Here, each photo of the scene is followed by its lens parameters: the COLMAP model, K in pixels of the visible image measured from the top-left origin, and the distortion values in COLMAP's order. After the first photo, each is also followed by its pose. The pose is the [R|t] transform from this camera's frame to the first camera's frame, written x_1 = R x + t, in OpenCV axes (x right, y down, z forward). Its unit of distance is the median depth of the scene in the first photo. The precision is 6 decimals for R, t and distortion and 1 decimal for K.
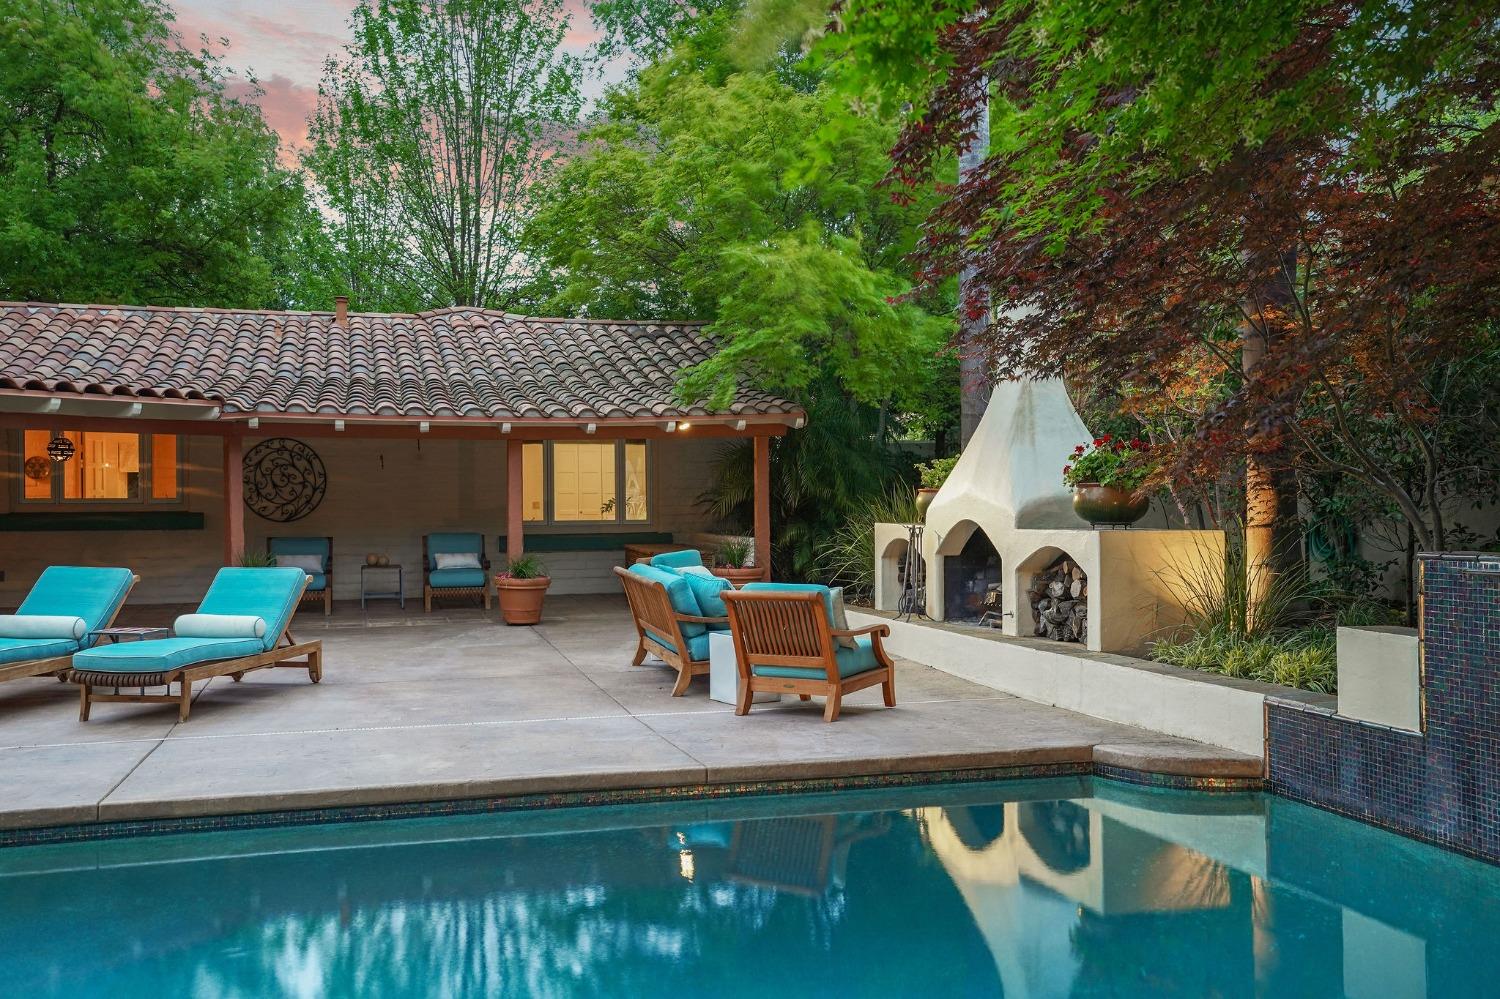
lens RADIAL K [[1440.0, 0, 751.1], [0, 1440.0, 509.7], [0, 0, 1]] dist [0.061115, 0.000000]
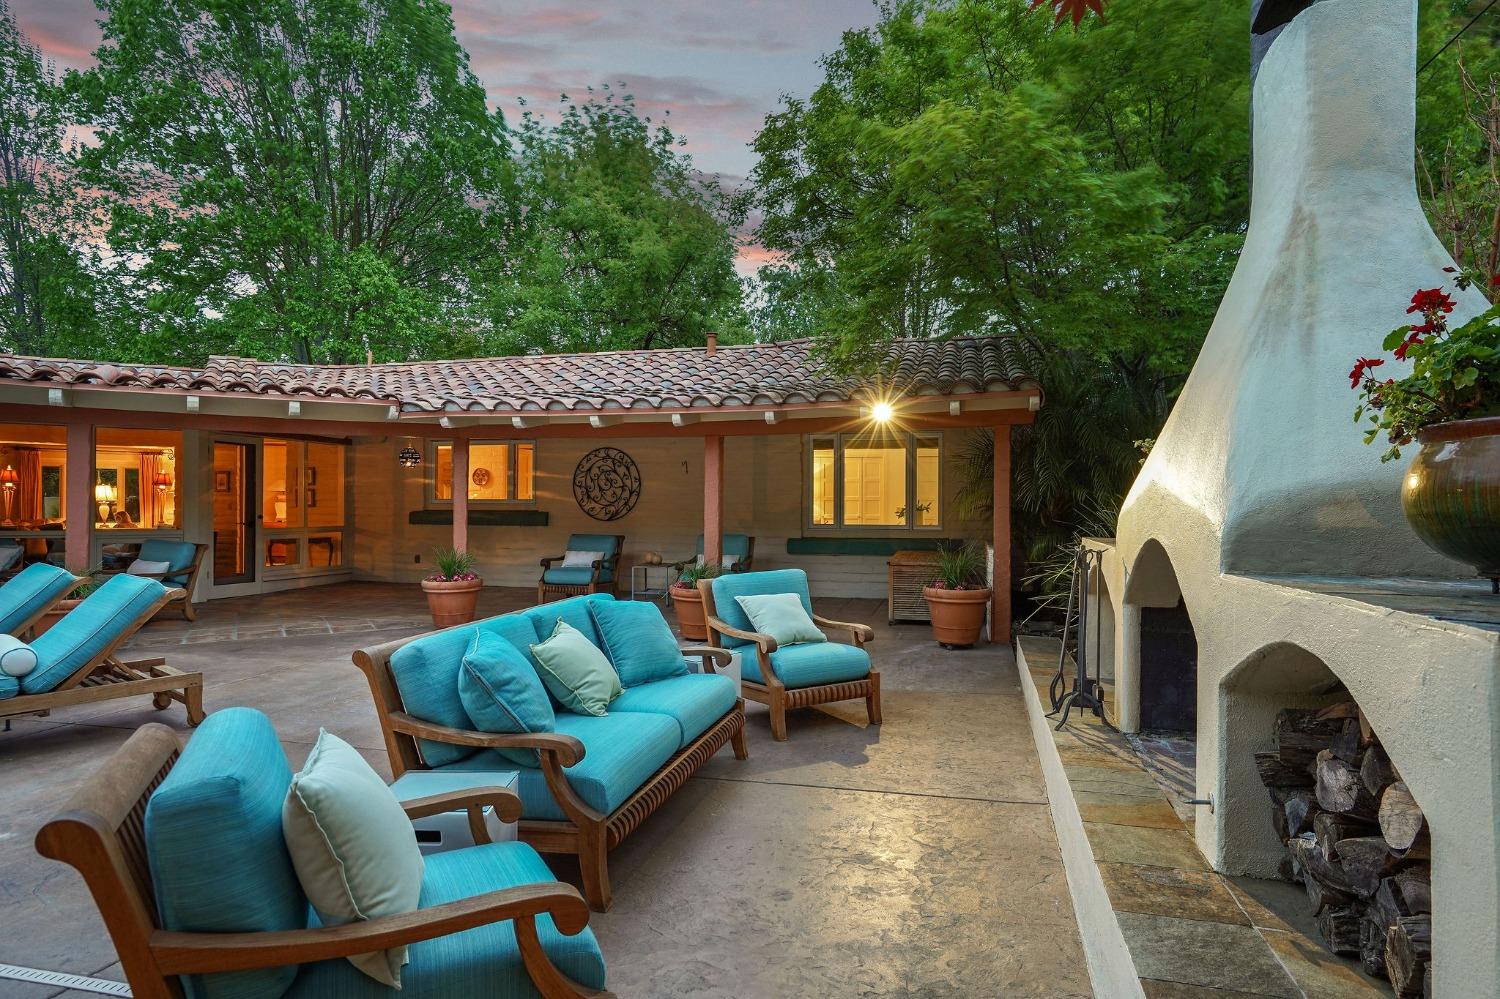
lens RADIAL K [[866.6, 0, 752.4], [0, 866.6, 514.5], [0, 0, 1]] dist [-0.019595, 0.018831]
pose [[0.868211, 0.013572, -0.496010, 0.189746], [-0.014143, 0.999897, 0.002604, -0.000132], [0.495994, 0.004754, 0.868313, 0.763441]]
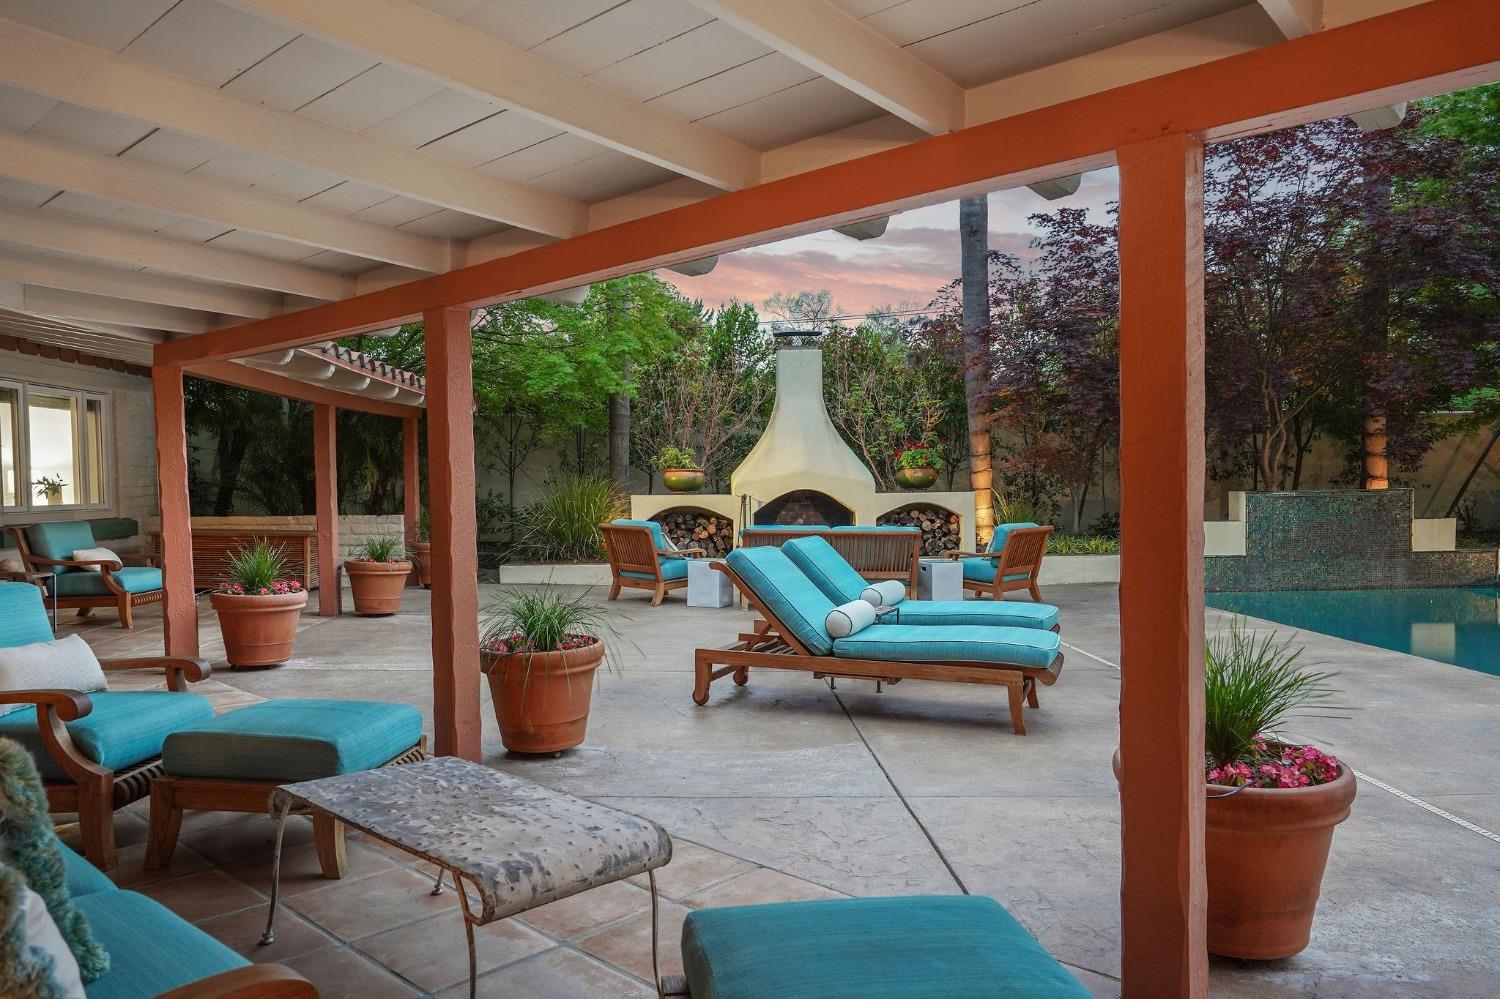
lens RADIAL K [[1003.7, 0, 750.1], [0, 1003.7, 507.8], [0, 0, 1]] dist [-0.007587, -0.005336]
pose [[0.211645, -0.017457, 0.977191, -0.967573], [0.015268, 0.999778, 0.014554, 0.011709], [-0.977227, 0.011839, 0.211864, 0.906929]]
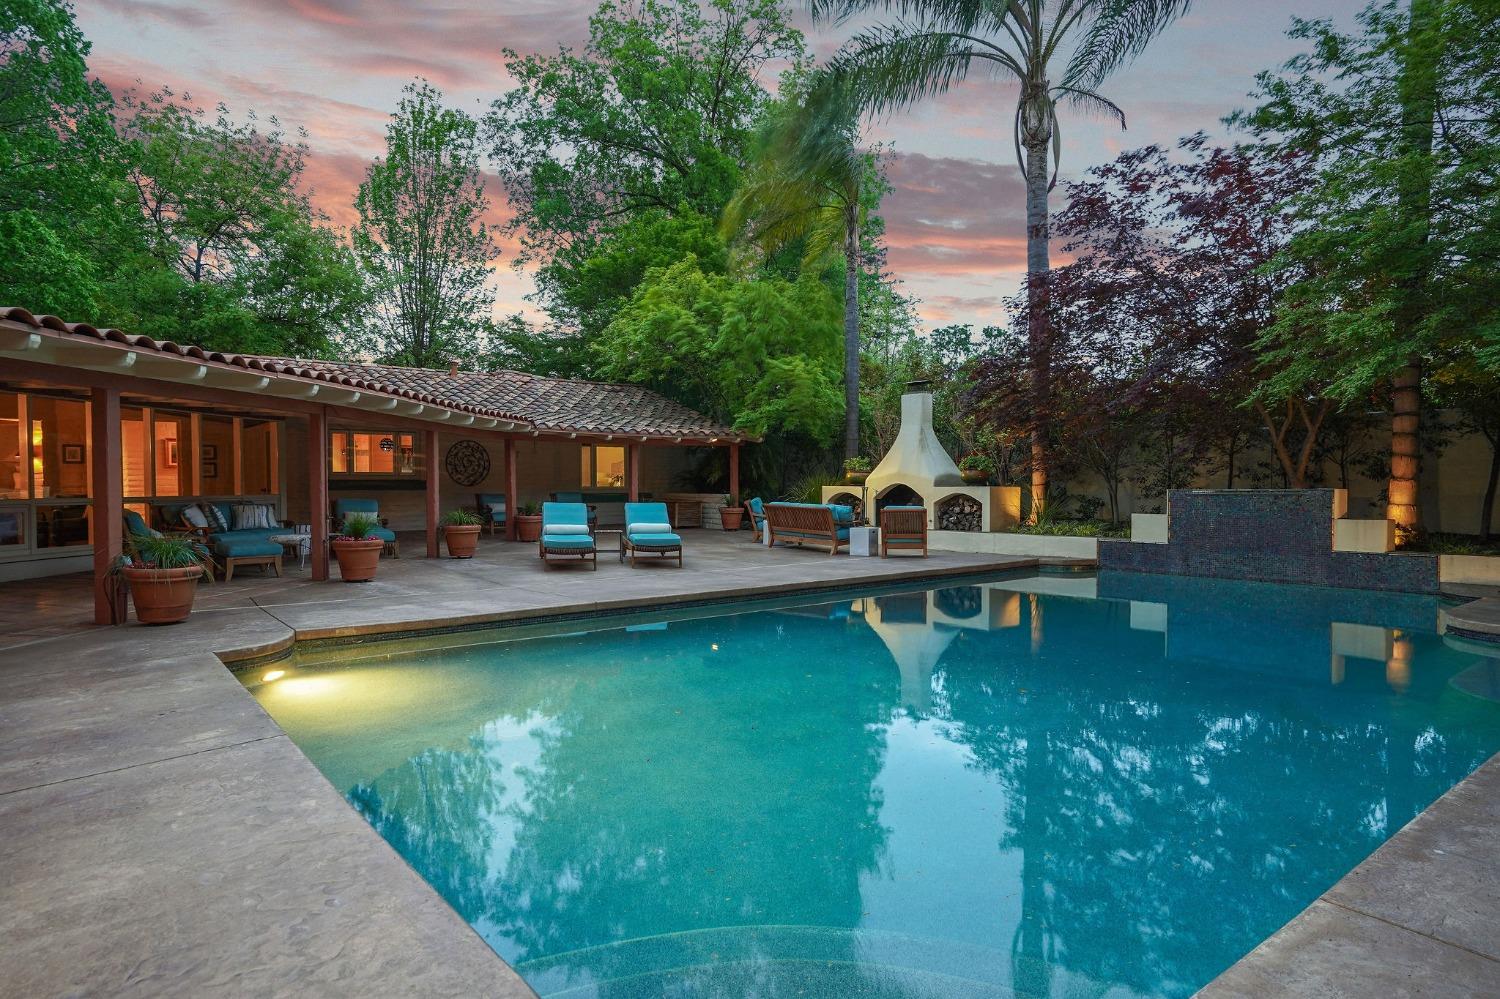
lens RADIAL K [[866.6, 0, 753.6], [0, 866.6, 509.9], [0, 0, 1]] dist [-0.019595, 0.018831]
pose [[0.913731, -0.005962, 0.406276, -0.721061], [-0.003347, 0.999748, 0.022198, 0.021782], [-0.406306, -0.021642, 0.913481, -0.250167]]
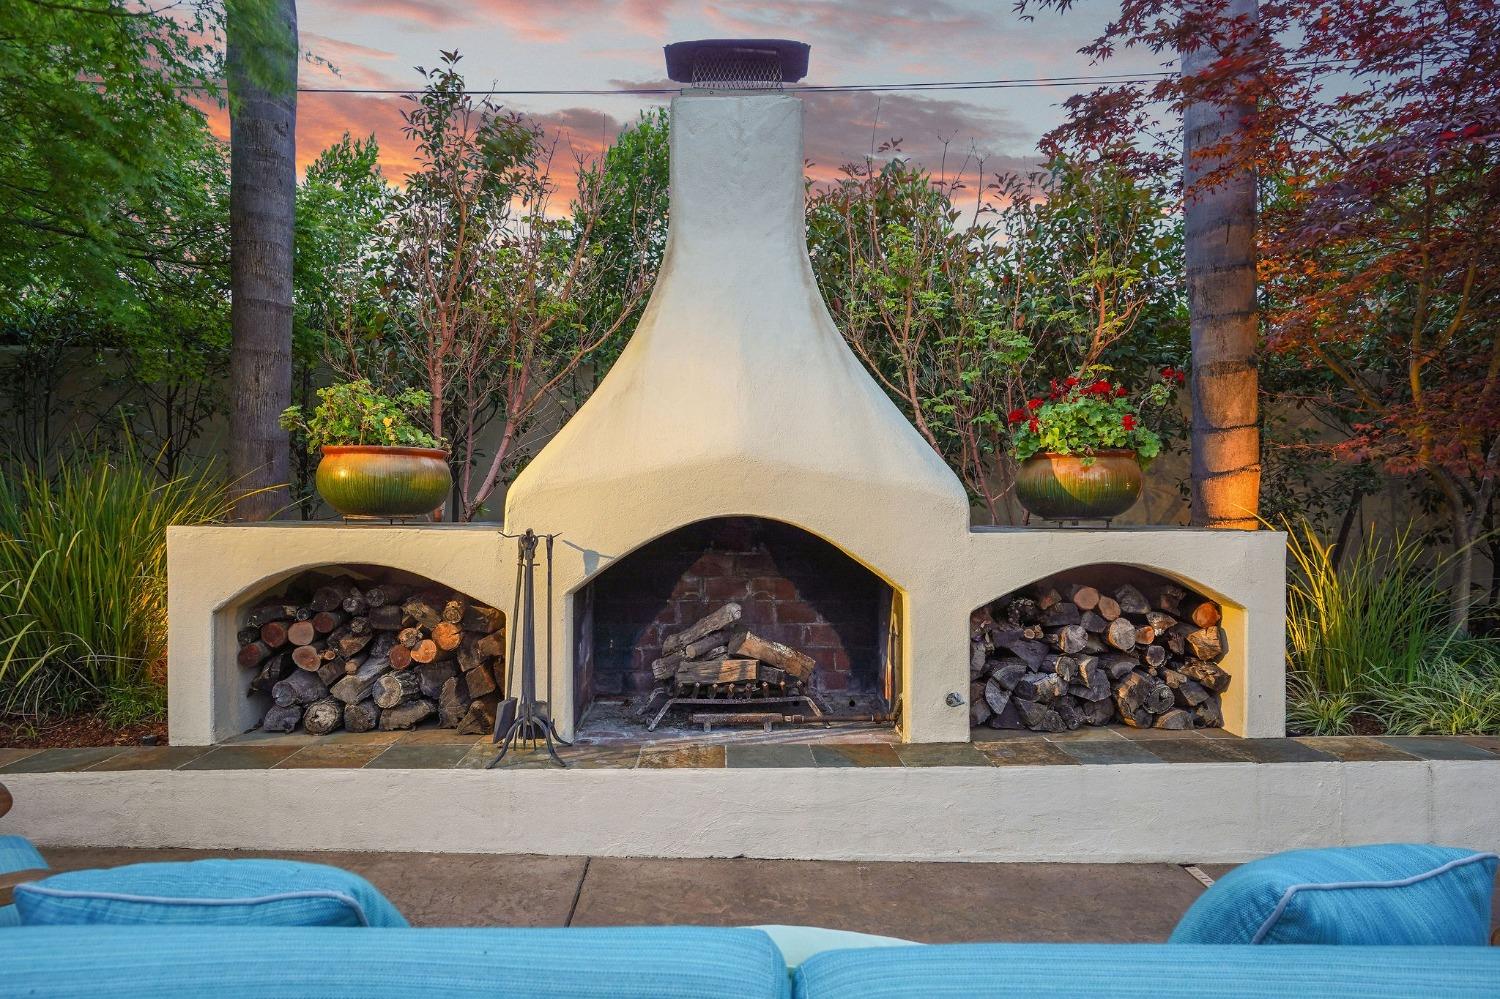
lens RADIAL K [[913.4, 0, 743.0], [0, 913.4, 504.0], [0, 0, 1]] dist [0.006080, 0.000869]
pose [[0.245130, -0.000820, 0.969490, -0.150167], [-0.000467, 0.999999, 0.000964, 0.003724], [-0.969490, -0.000689, 0.245130, 1.007216]]
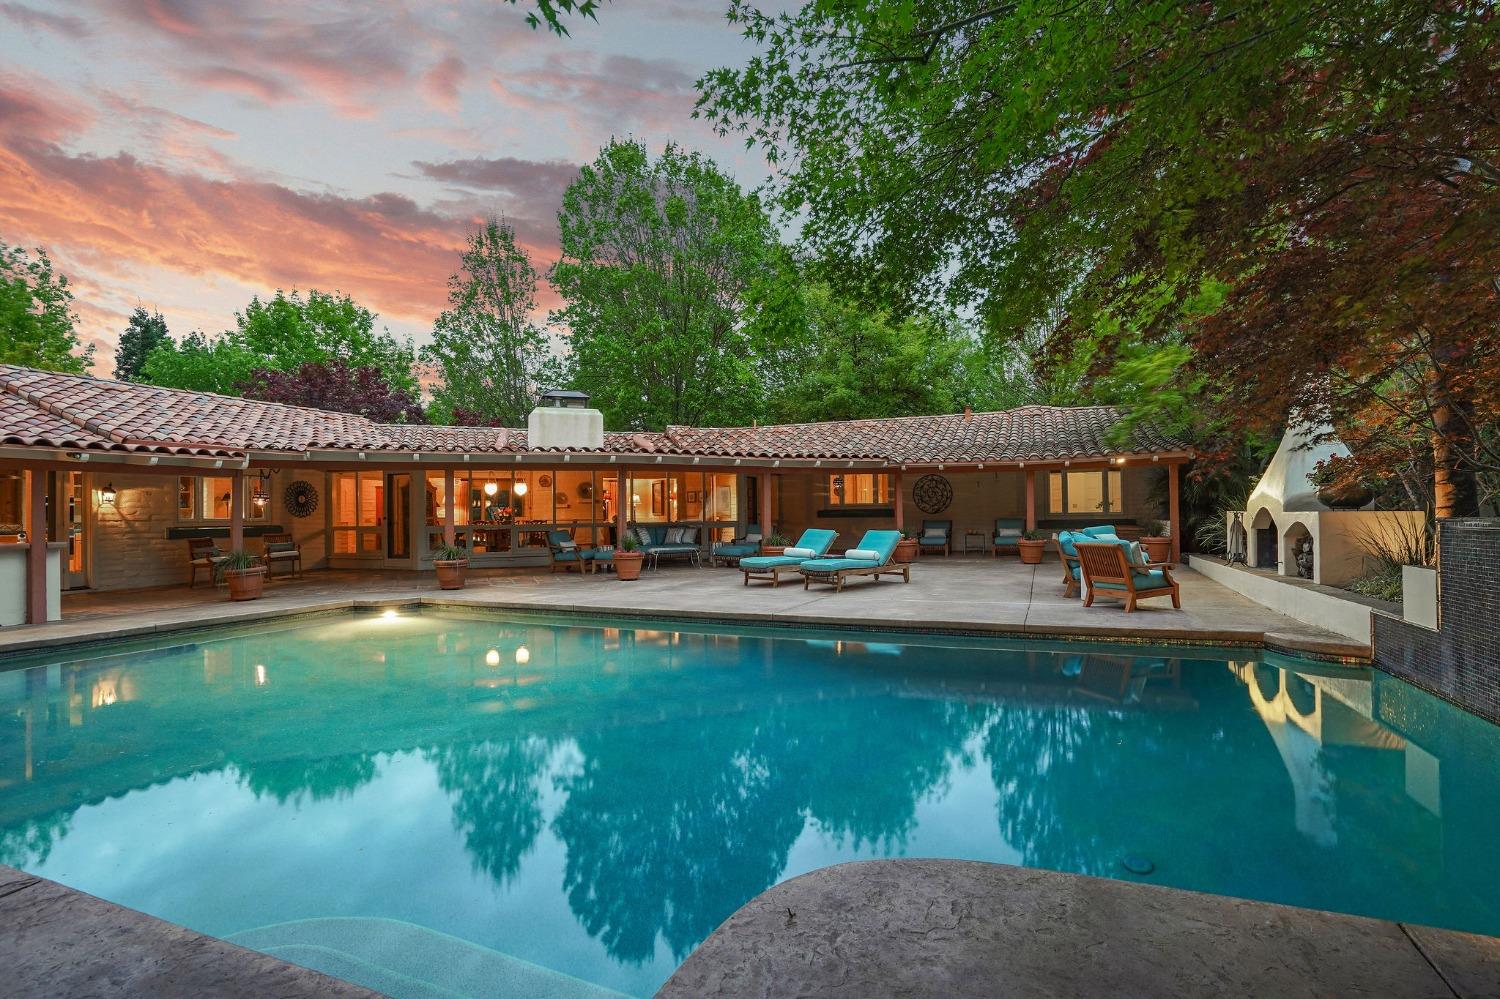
lens RADIAL K [[733.3, 0, 762.4], [0, 733.3, 499.8], [0, 0, 1]] dist [-0.034908, 0.003301]
pose [[0.805044, -0.013649, -0.593058, 0.194354], [0.002800, 0.999812, -0.019208, 0.013465], [0.593208, 0.013803, 0.804931, -0.041494]]
